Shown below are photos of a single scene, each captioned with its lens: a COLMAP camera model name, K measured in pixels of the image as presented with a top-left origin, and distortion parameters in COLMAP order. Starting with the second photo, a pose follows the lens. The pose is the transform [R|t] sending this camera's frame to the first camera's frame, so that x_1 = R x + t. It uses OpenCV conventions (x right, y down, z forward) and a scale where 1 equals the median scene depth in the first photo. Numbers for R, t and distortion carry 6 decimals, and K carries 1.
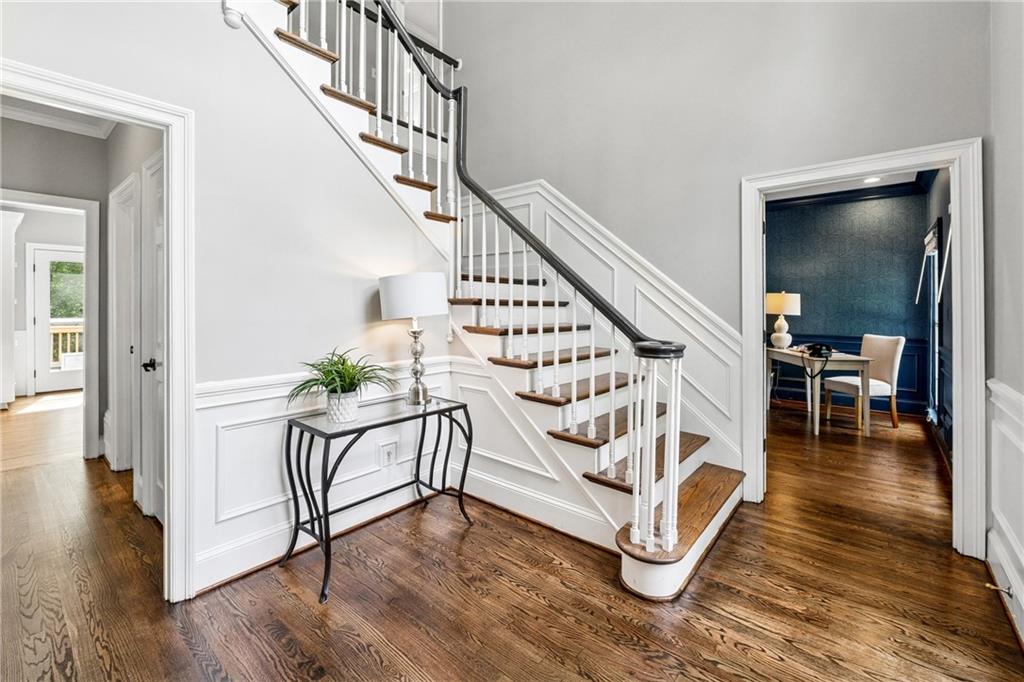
lens RADIAL K [[430.0, 0, 511.9], [0, 430.0, 304.4], [0, 0, 1]] dist [-0.002609, -0.000054]
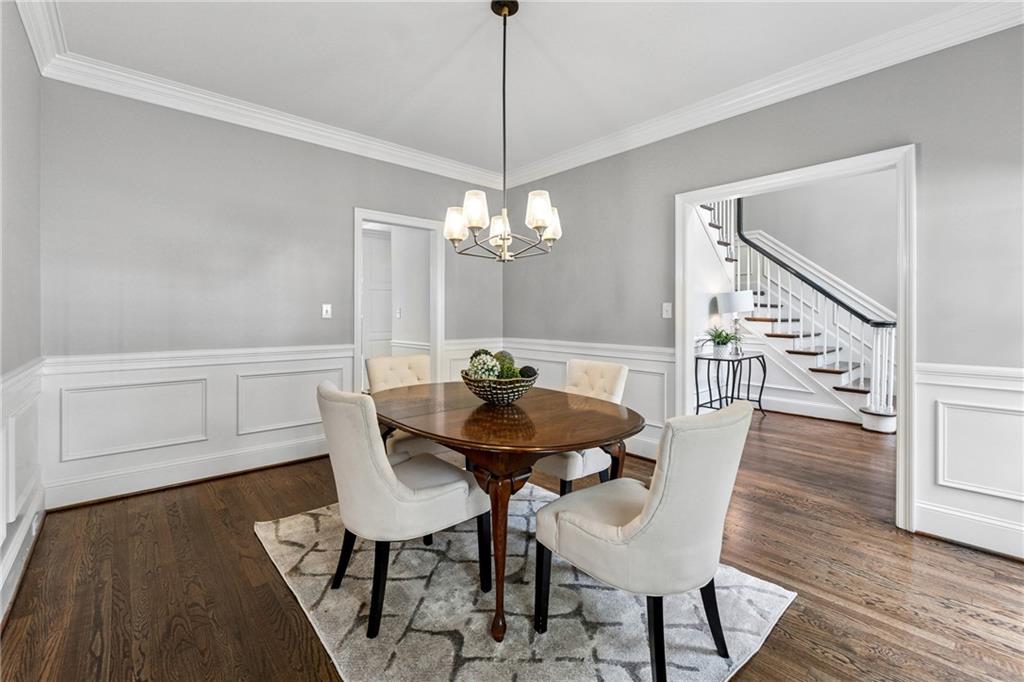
lens RADIAL K [[430.0, 0, 516.2], [0, 430.0, 314.6], [0, 0, 1]] dist [-0.002609, -0.000054]
pose [[0.991247, -0.007862, -0.131784, -0.978458], [0.007936, 0.999969, 0.000038, 0.034193], [0.131780, -0.001083, 0.991278, -1.133455]]
